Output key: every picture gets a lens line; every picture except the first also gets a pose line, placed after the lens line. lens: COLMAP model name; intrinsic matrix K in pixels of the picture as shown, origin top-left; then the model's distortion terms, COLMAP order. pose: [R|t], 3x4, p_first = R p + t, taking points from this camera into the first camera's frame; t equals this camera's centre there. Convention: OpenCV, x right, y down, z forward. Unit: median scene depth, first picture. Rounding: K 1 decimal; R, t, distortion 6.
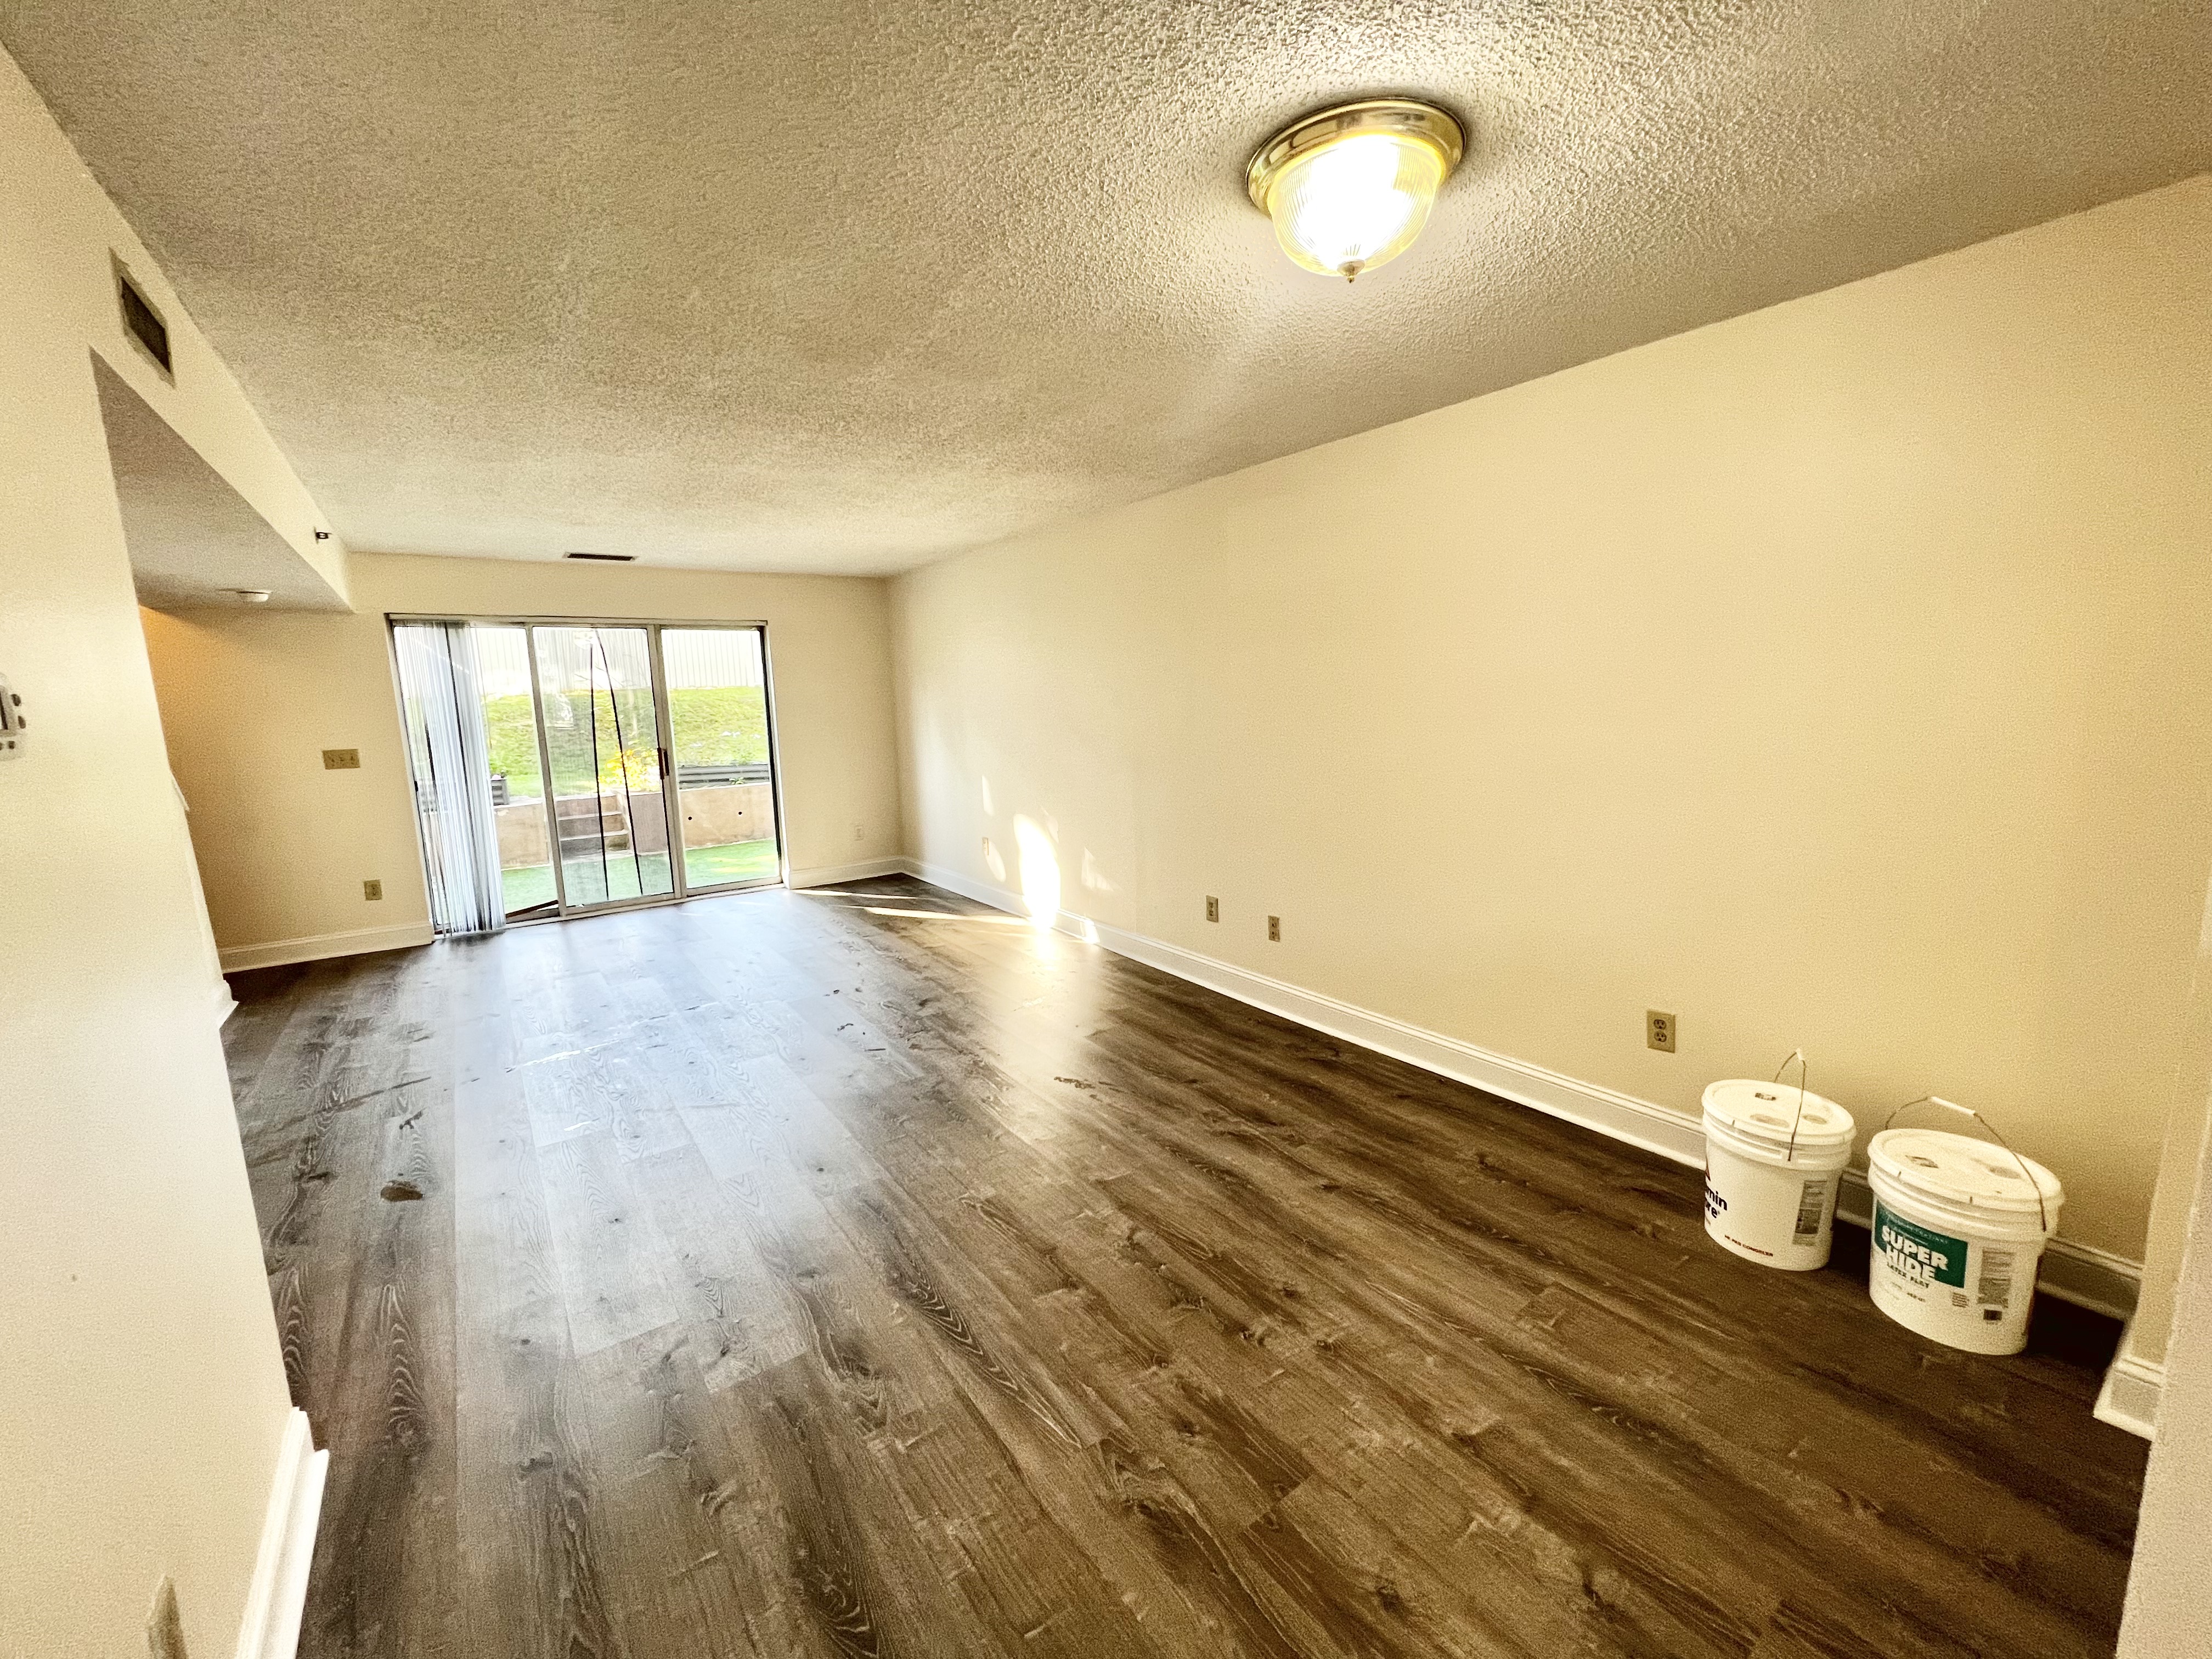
lens RADIAL K [[885.4, 0, 1099.3], [0, 885.4, 823.7], [0, 0, 1]] dist [0.000160, 0.000131]
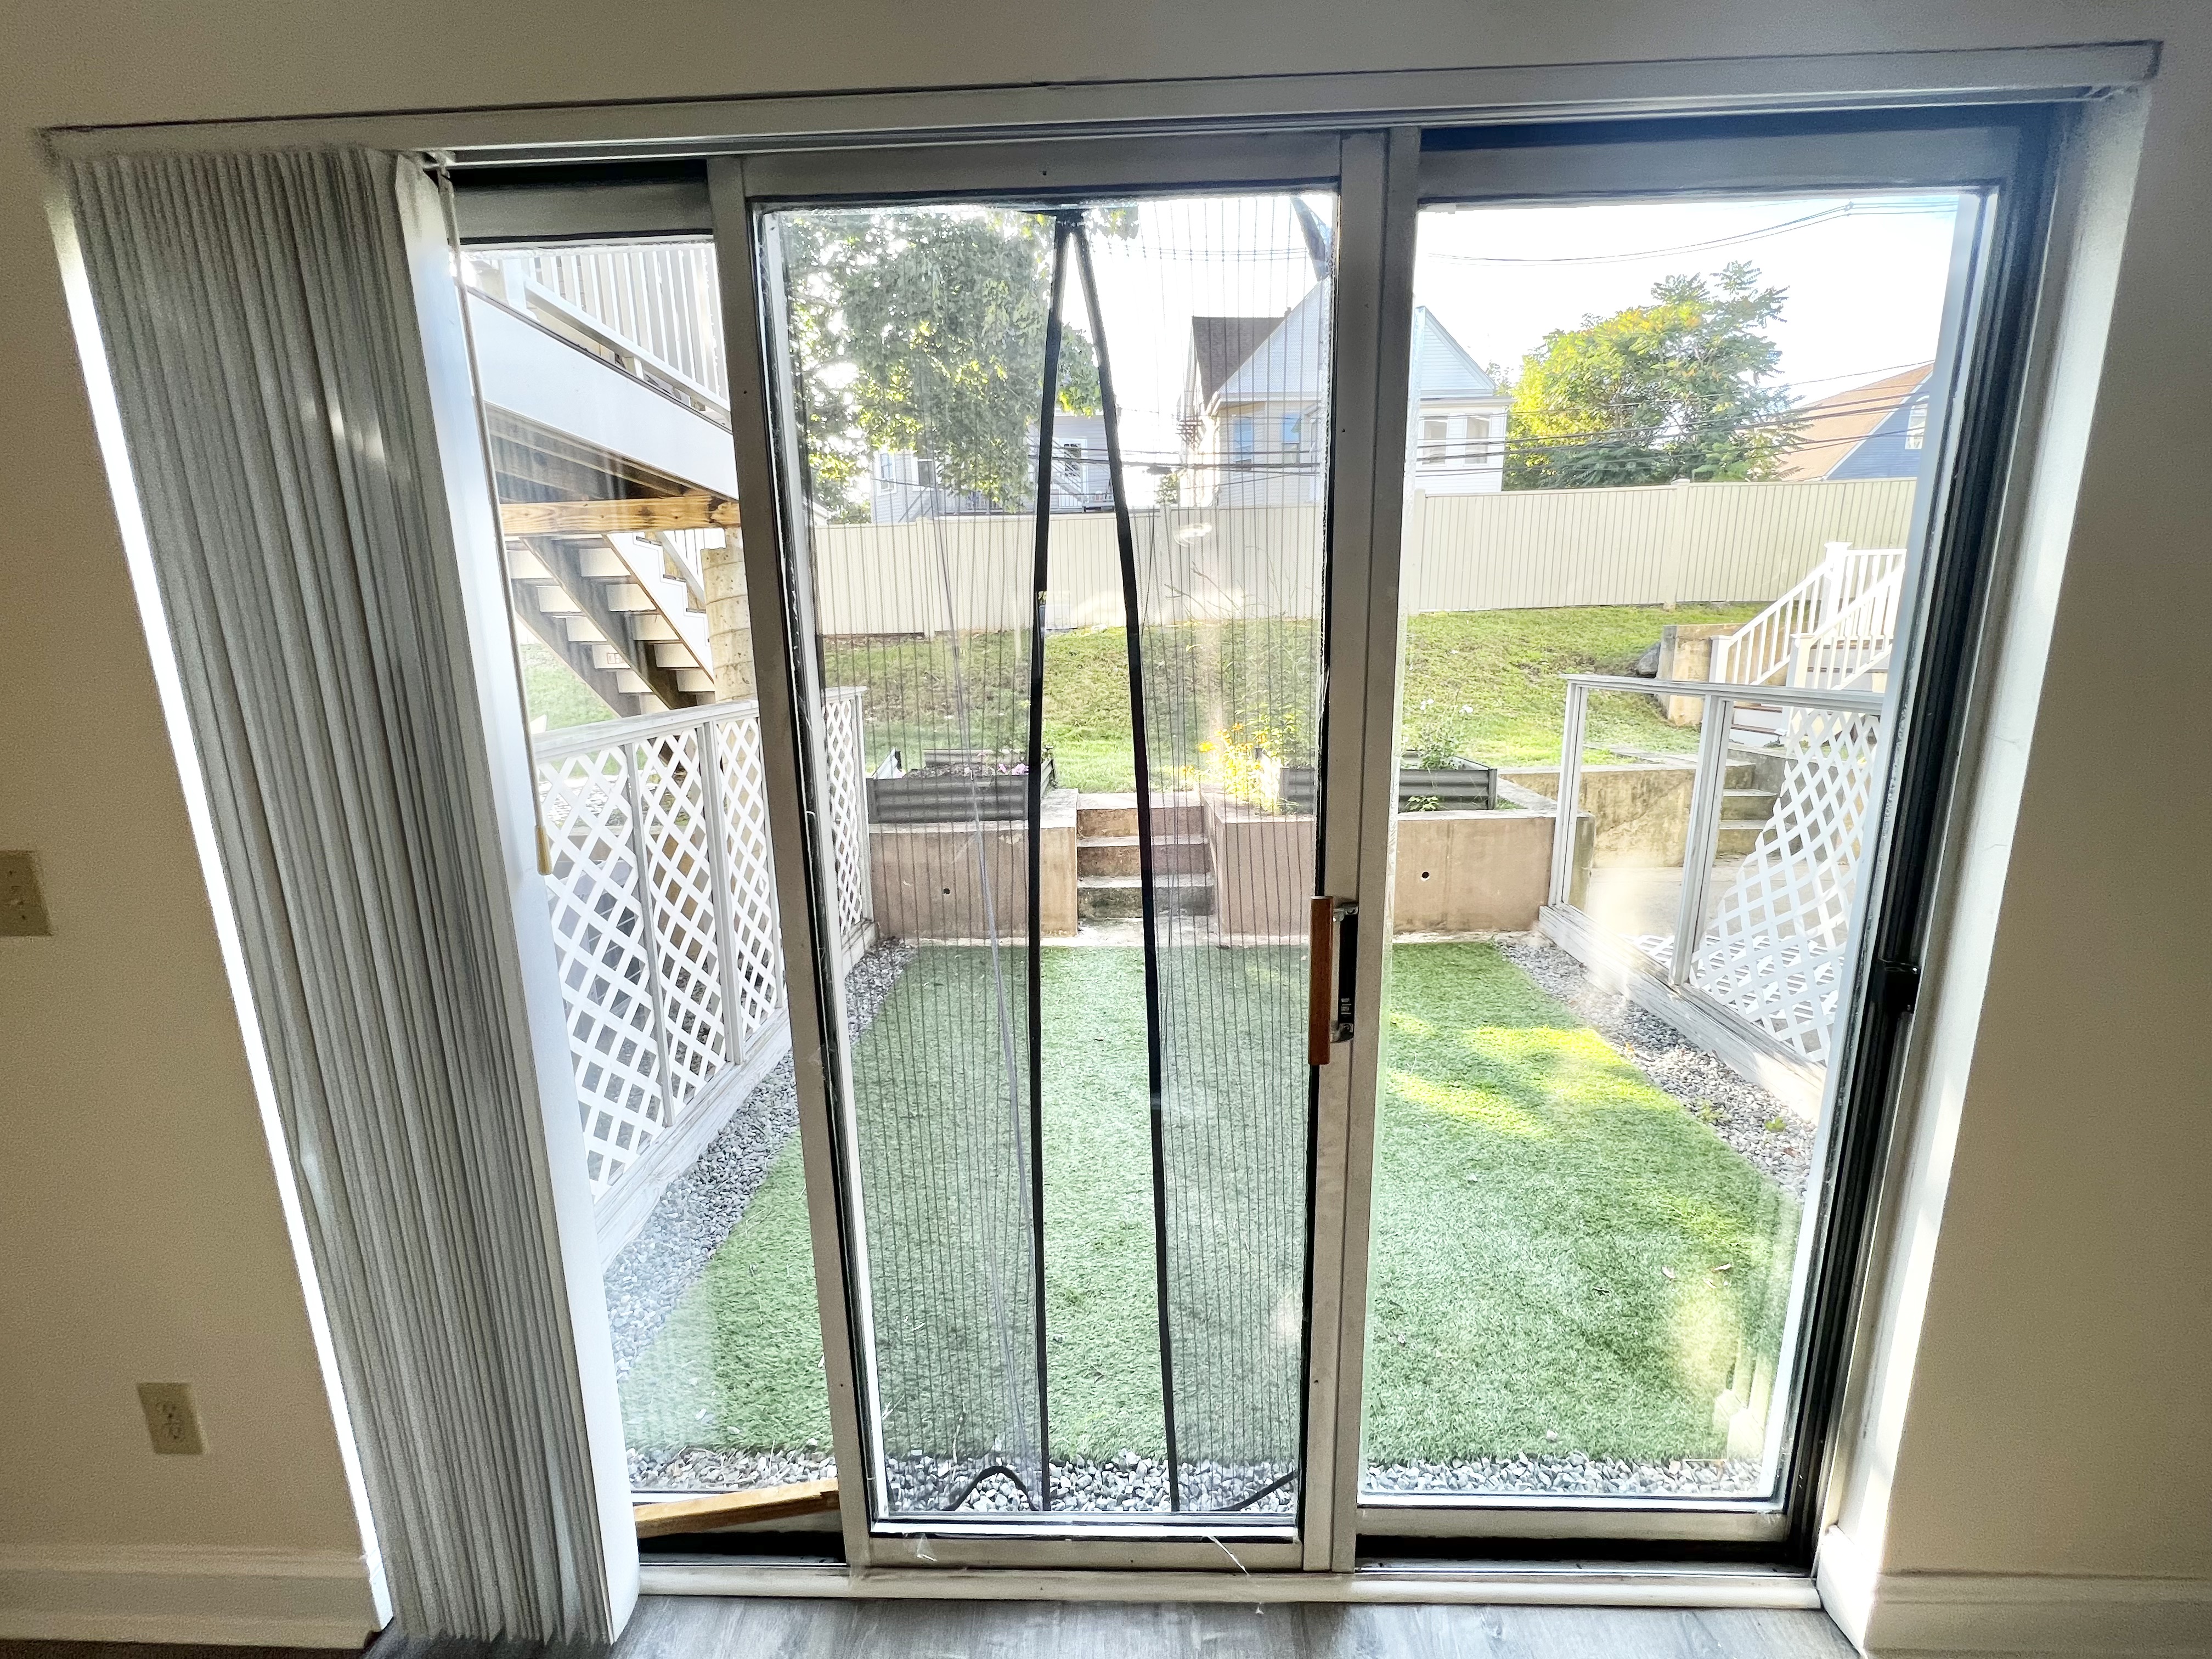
lens RADIAL K [[885.4, 0, 1099.3], [0, 885.4, 823.7], [0, 0, 1]] dist [0.000160, 0.000131]
pose [[0.792410, 0.139665, -0.593785, -0.444836], [-0.095968, 0.989857, 0.104756, -0.121154], [0.602392, -0.026025, 0.797776, 0.860980]]
